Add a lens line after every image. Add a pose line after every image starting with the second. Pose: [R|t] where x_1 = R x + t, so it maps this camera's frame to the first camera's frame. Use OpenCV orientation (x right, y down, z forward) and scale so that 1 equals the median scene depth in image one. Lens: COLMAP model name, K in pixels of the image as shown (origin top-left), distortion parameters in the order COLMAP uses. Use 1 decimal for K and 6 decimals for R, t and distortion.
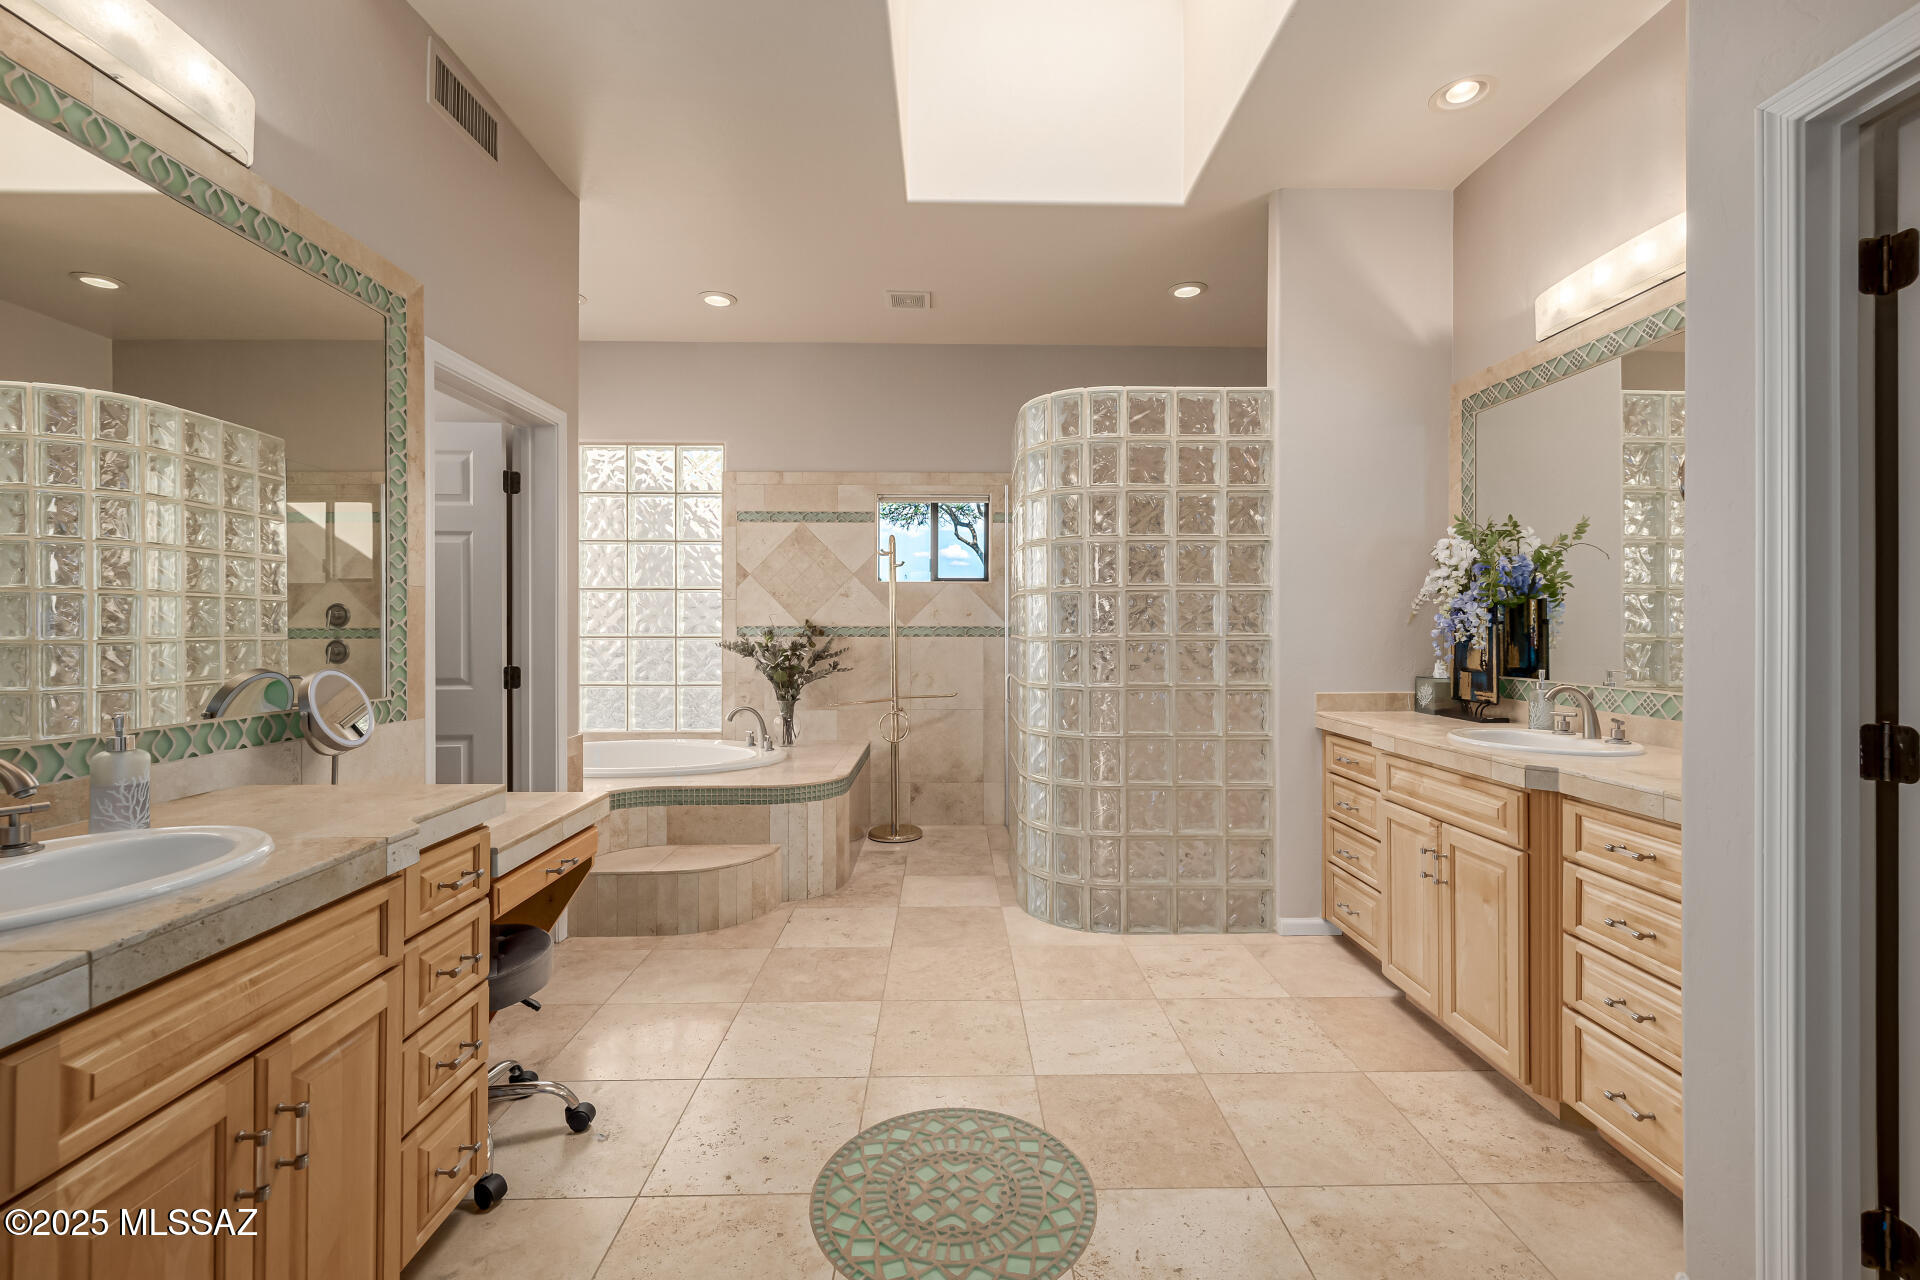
lens RADIAL K [[819.2, 0, 968.1], [0, 819.2, 625.5], [0, 0, 1]] dist [0.003804, -0.000947]
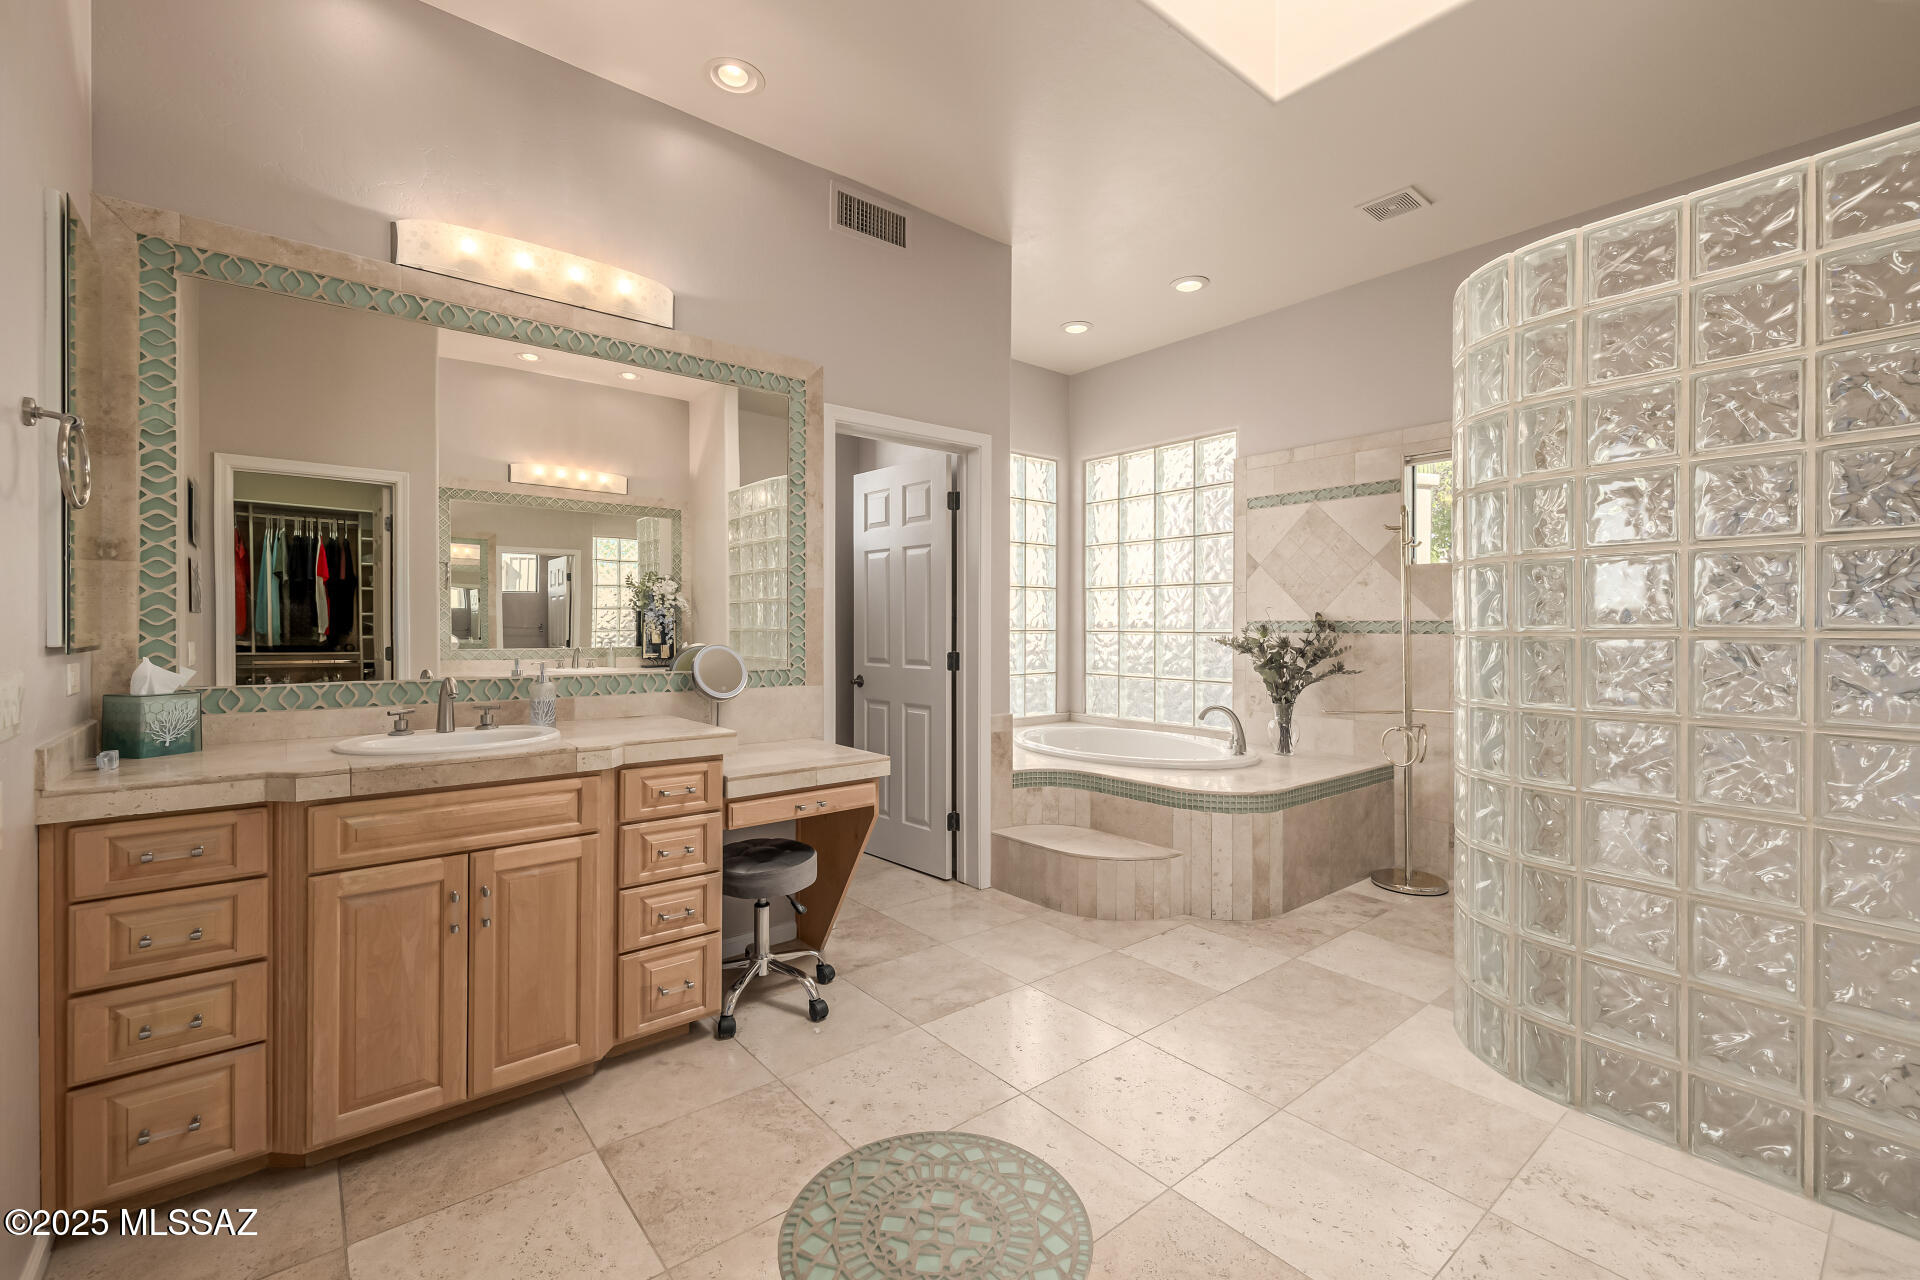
lens RADIAL K [[819.2, 0, 958.0], [0, 819.2, 625.6], [0, 0, 1]] dist [0.003804, -0.000947]
pose [[0.615047, -0.000266, -0.788491, 0.269722], [-0.000972, 0.999999, -0.001095, 0.007854], [0.788490, 0.001440, 0.615046, 0.170964]]
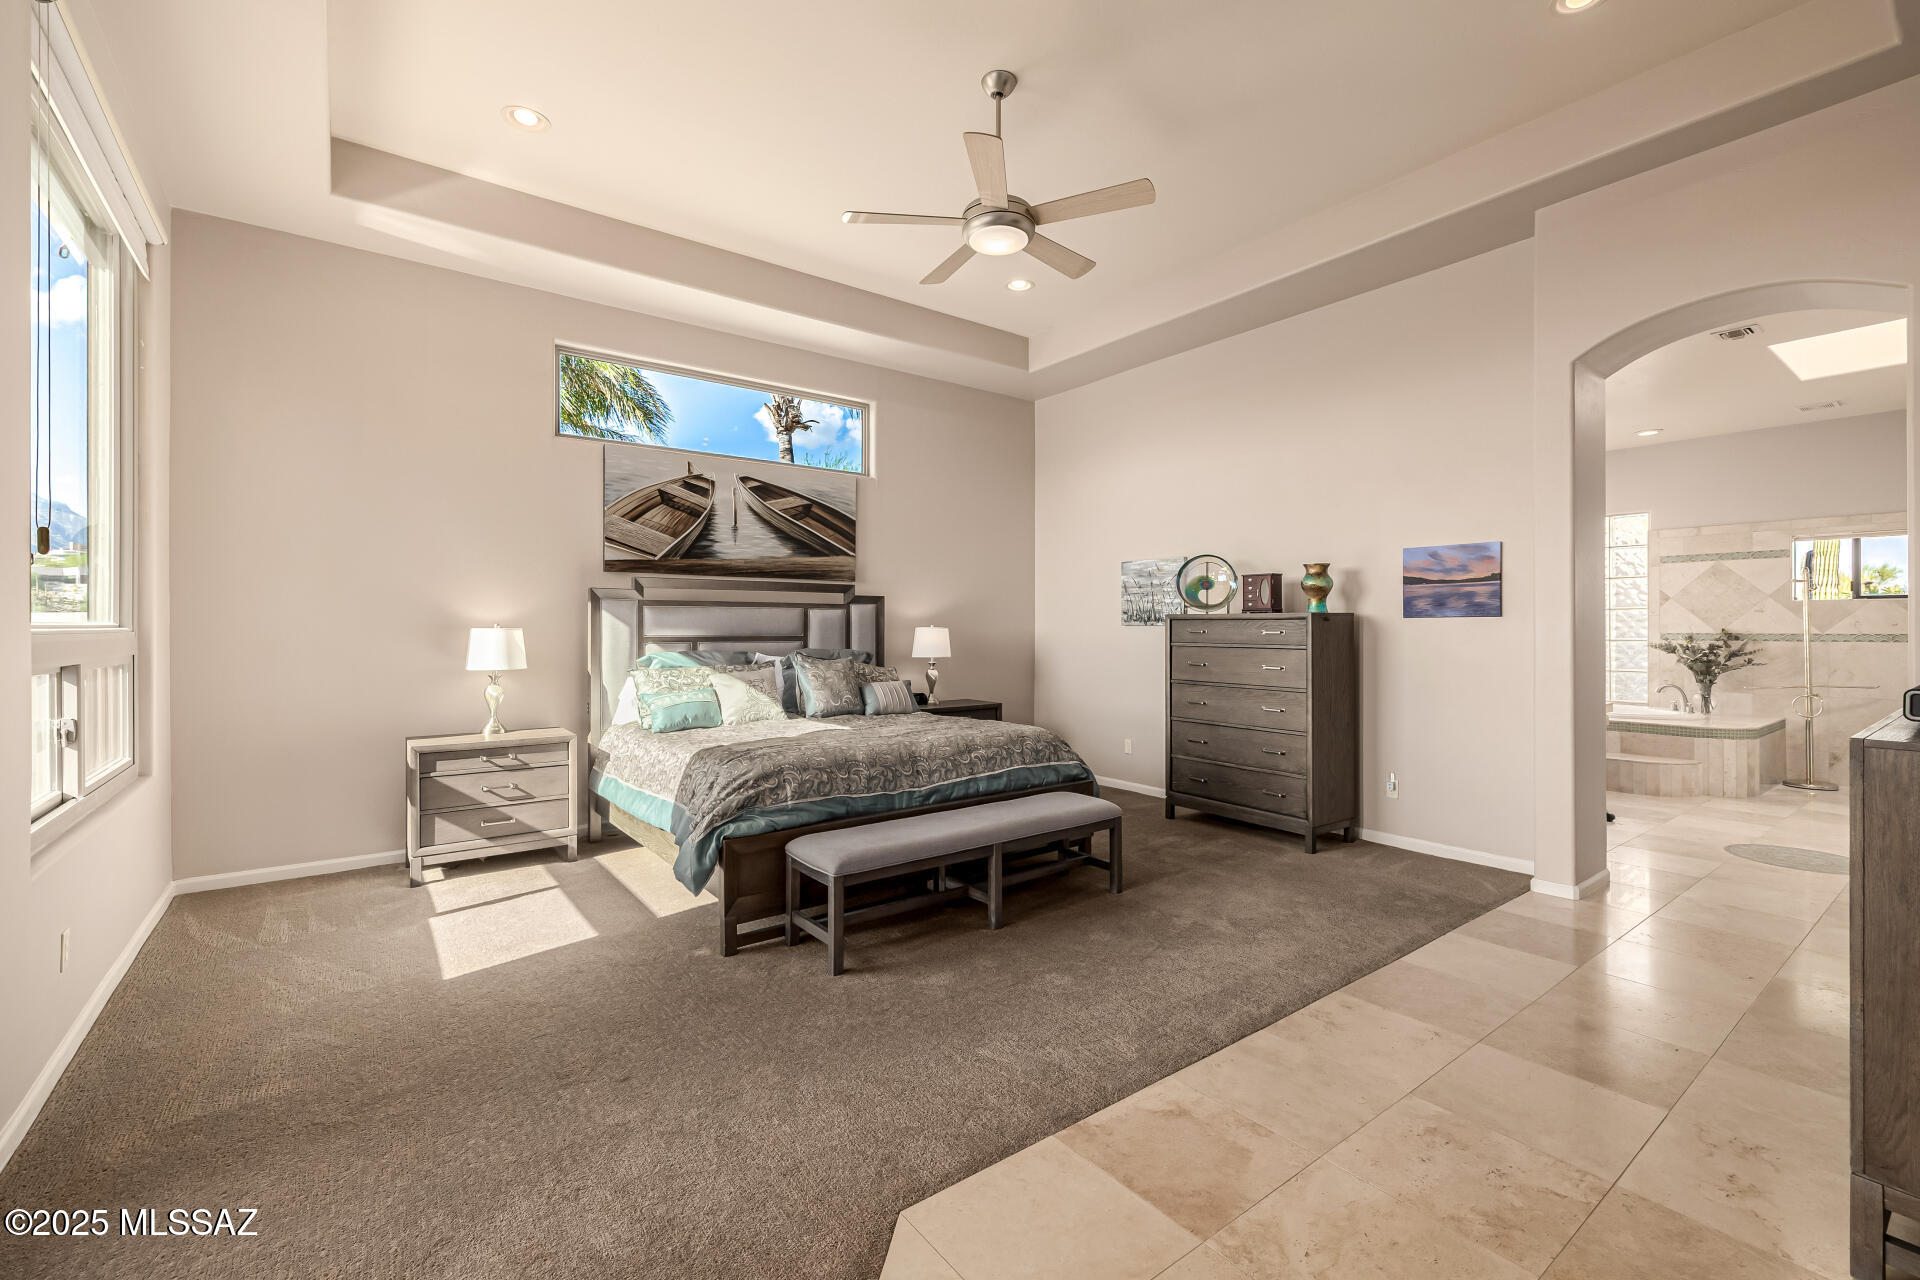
lens RADIAL K [[819.2, 0, 963.1], [0, 819.2, 625.5], [0, 0, 1]] dist [0.003804, -0.000947]
pose [[0.586916, -0.002791, -0.809643, 0.195674], [-0.000110, 0.999994, -0.003527, -0.007986], [0.809647, 0.002159, 0.586913, -0.966266]]
